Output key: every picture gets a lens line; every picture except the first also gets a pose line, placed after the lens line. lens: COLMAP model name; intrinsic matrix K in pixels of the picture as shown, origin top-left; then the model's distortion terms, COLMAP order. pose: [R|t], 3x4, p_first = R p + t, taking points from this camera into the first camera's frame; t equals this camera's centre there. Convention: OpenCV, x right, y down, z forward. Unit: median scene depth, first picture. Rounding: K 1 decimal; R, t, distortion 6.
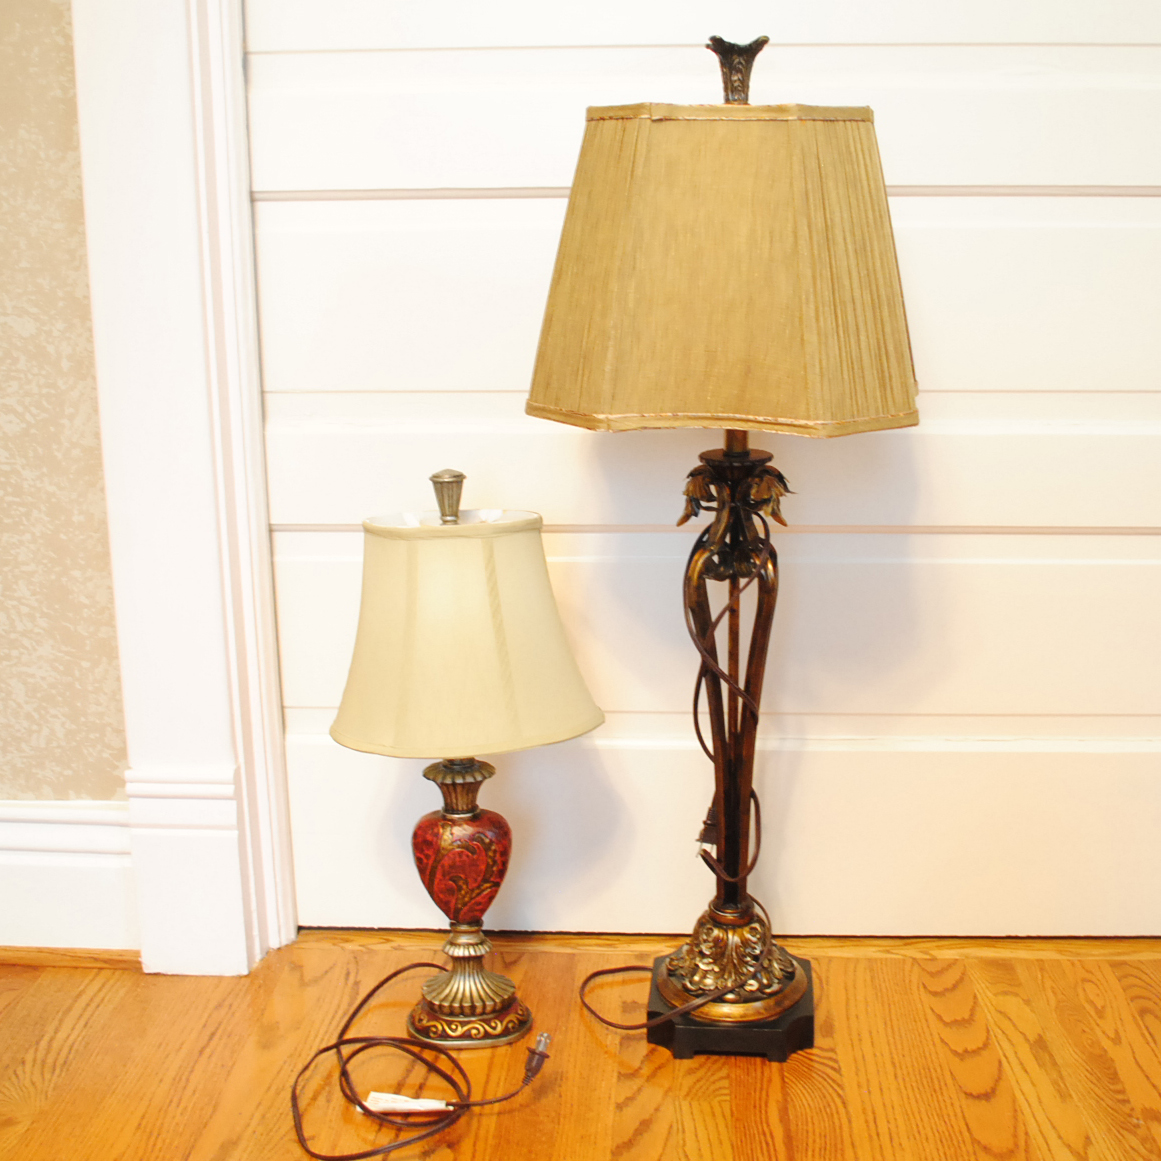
lens RADIAL K [[1636.1, 0, 580.5], [0, 1636.1, 580.5], [0, 0, 1]] dist [-0.028016, -0.110459]
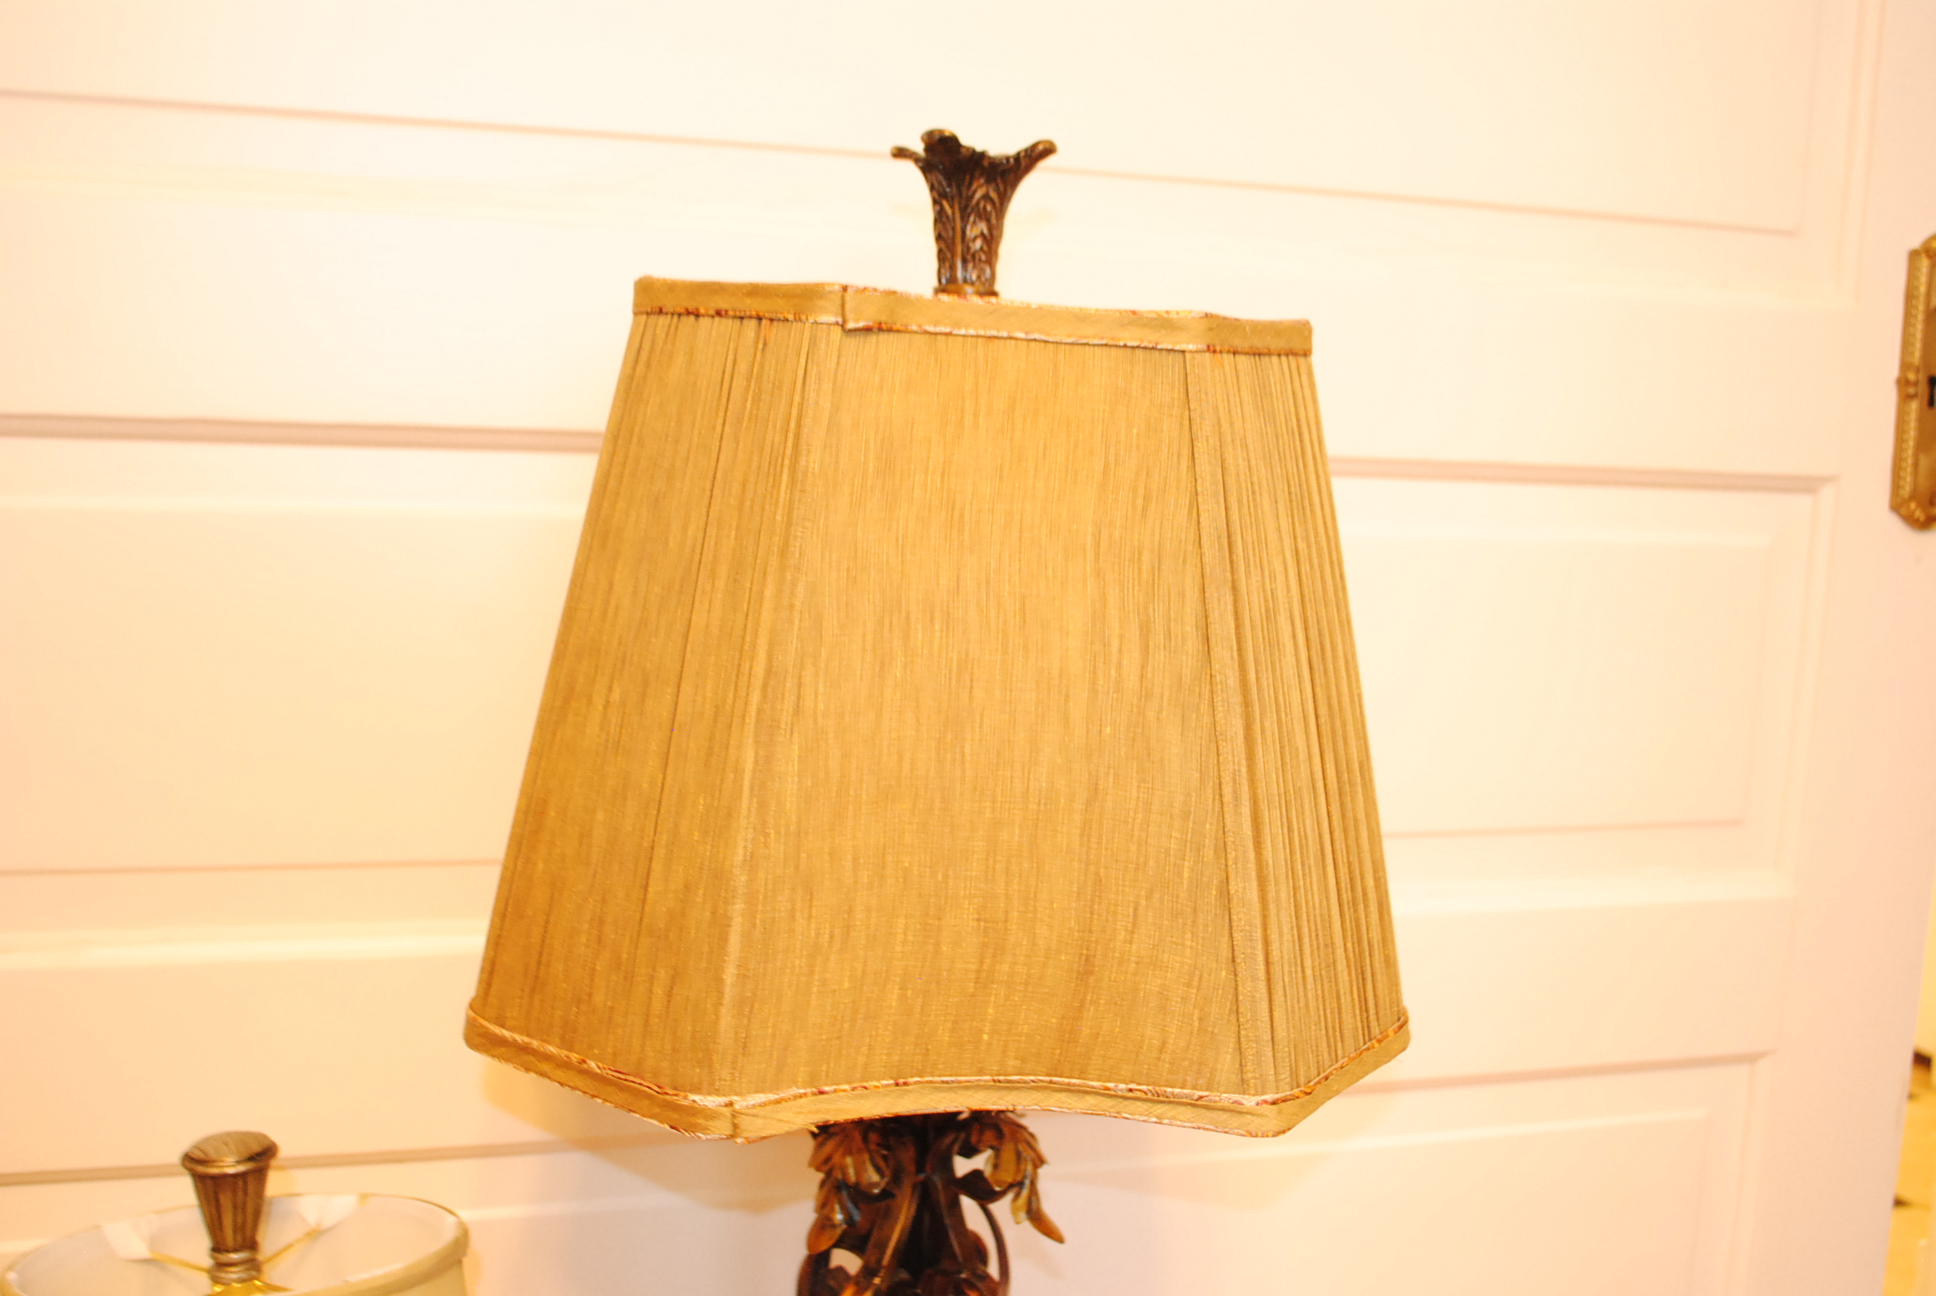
lens RADIAL K [[1980.0, 0, 968.0], [0, 1980.0, 648.0], [0, 0, 1]] dist [-0.051771, -0.005311]
pose [[0.938860, 0.001384, 0.344297, -0.088864], [0.024847, 0.997112, -0.071763, -0.171477], [-0.343402, 0.075931, 0.936114, 0.553853]]
